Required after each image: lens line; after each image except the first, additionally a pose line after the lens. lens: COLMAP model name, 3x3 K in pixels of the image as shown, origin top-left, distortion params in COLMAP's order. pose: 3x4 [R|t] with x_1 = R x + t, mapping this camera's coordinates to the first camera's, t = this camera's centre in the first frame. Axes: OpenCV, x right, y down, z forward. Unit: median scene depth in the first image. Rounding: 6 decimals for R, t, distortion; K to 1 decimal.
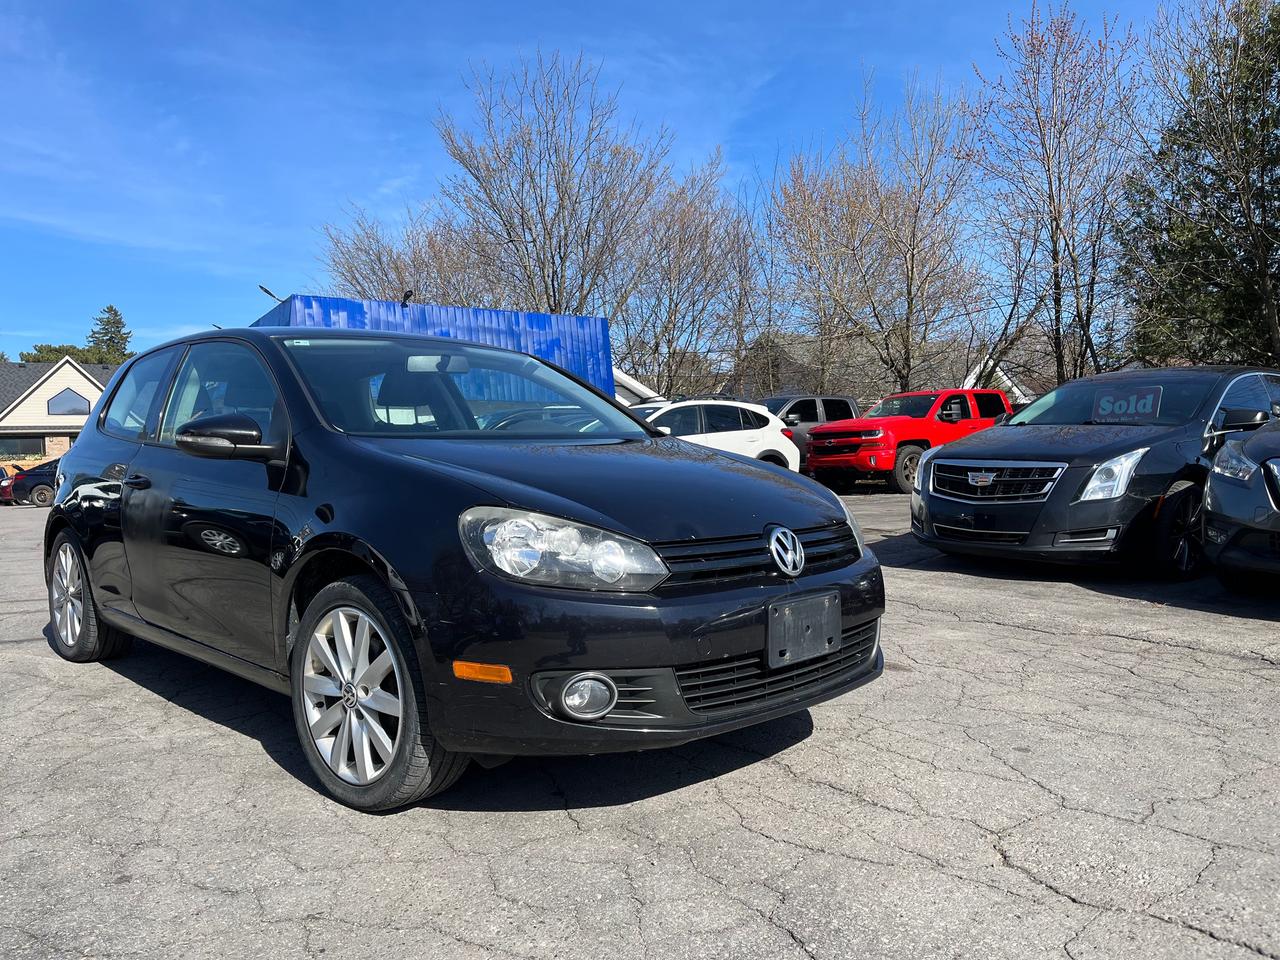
lens RADIAL K [[968.0, 0, 637.6], [0, 968.0, 488.8], [0, 0, 1]] dist [0.056028, -0.069753]
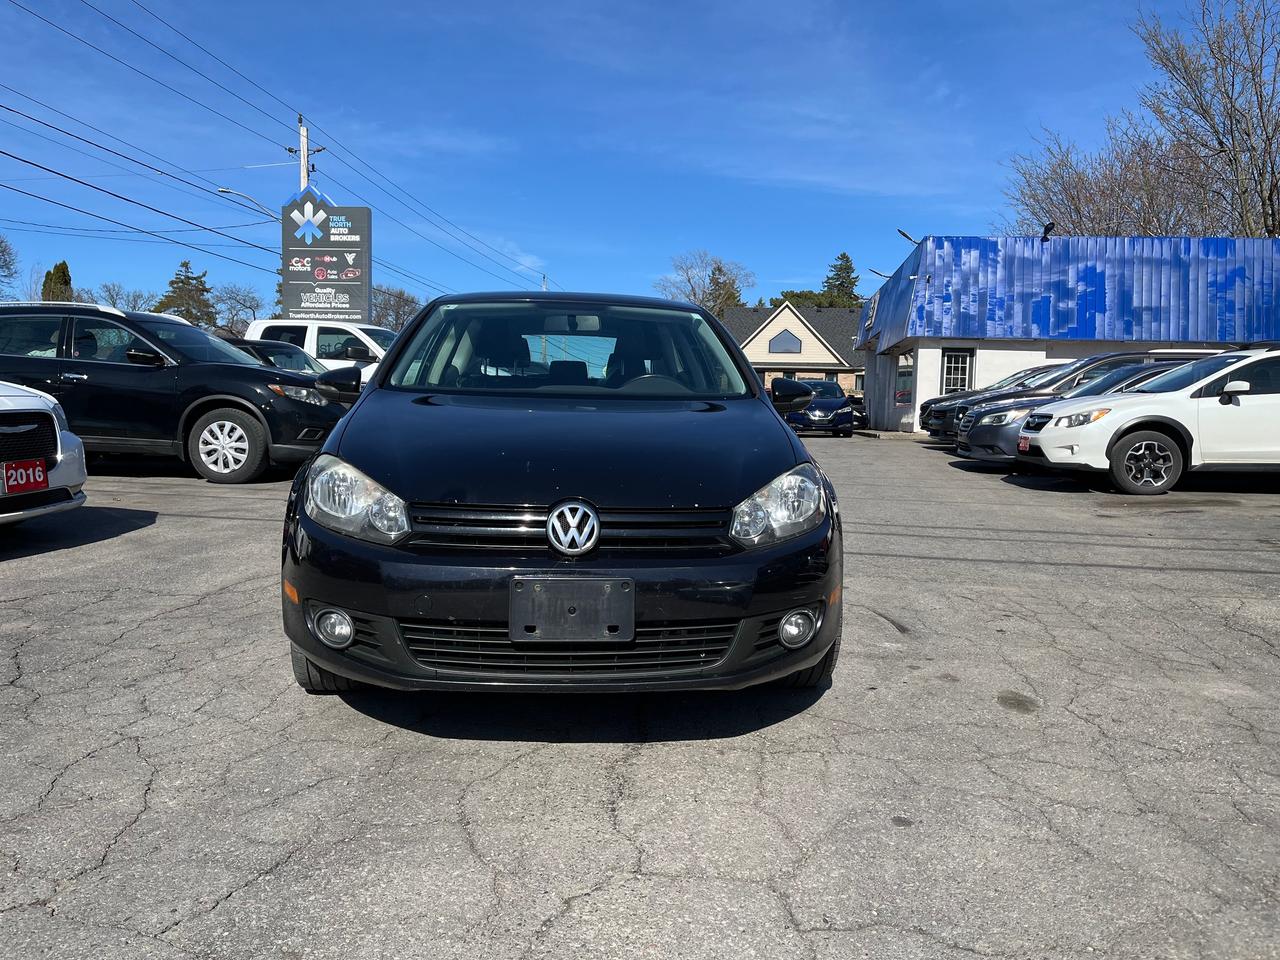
lens RADIAL K [[968.0, 0, 641.2], [0, 968.0, 482.4], [0, 0, 1]] dist [0.056028, -0.069753]
pose [[0.761192, 0.098601, -0.640987, 0.708425], [-0.062593, 0.994930, 0.078716, -0.052550], [0.645499, -0.019797, 0.763505, 0.269652]]
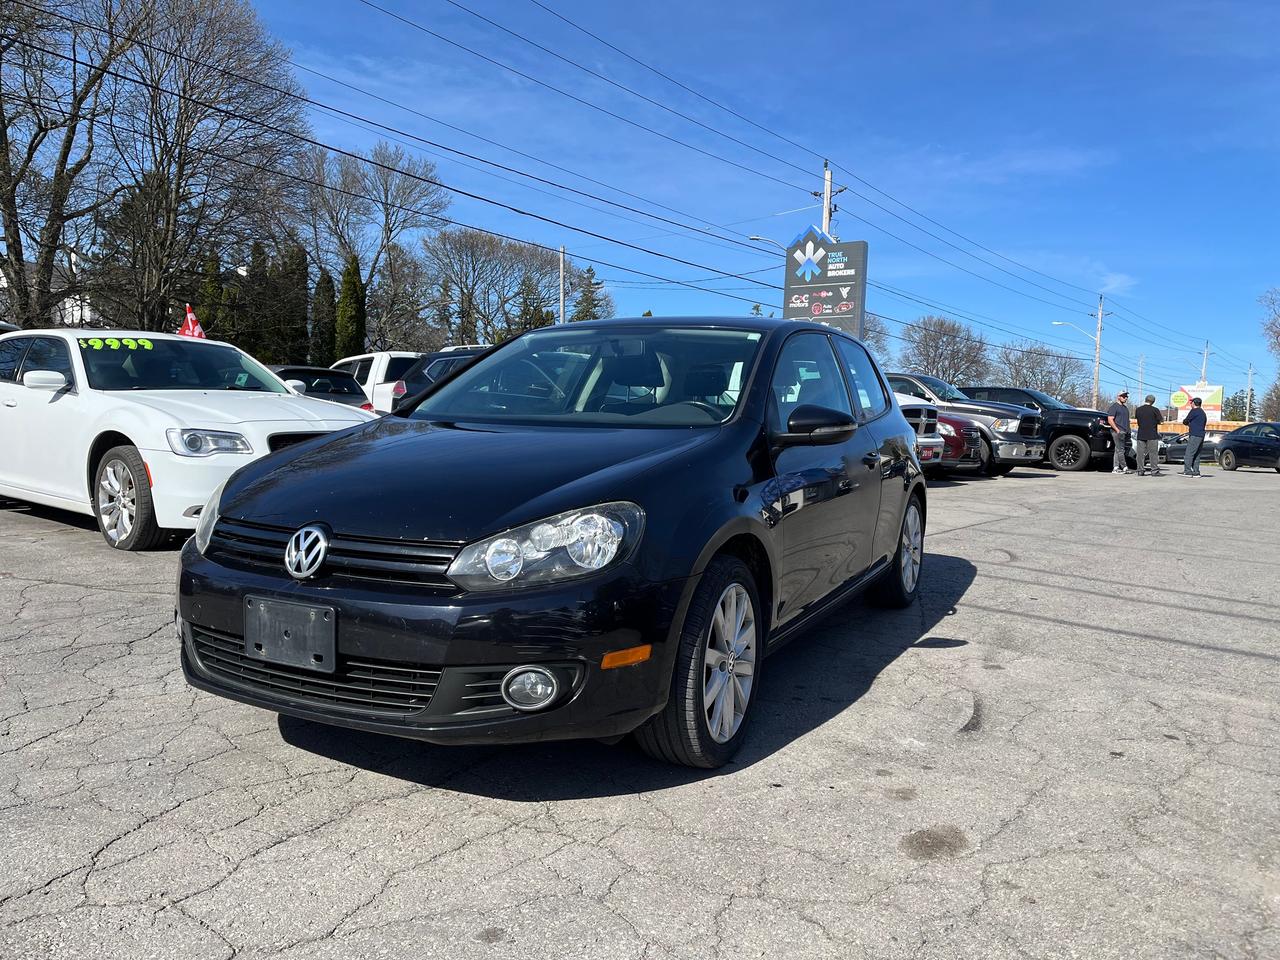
lens RADIAL K [[968.0, 0, 662.4], [0, 968.0, 480.4], [0, 0, 1]] dist [0.056028, -0.069753]
pose [[0.312897, 0.101214, -0.944379, 1.013513], [-0.071213, 0.994007, 0.082938, -0.096429], [0.947114, 0.041301, 0.318229, 0.887884]]
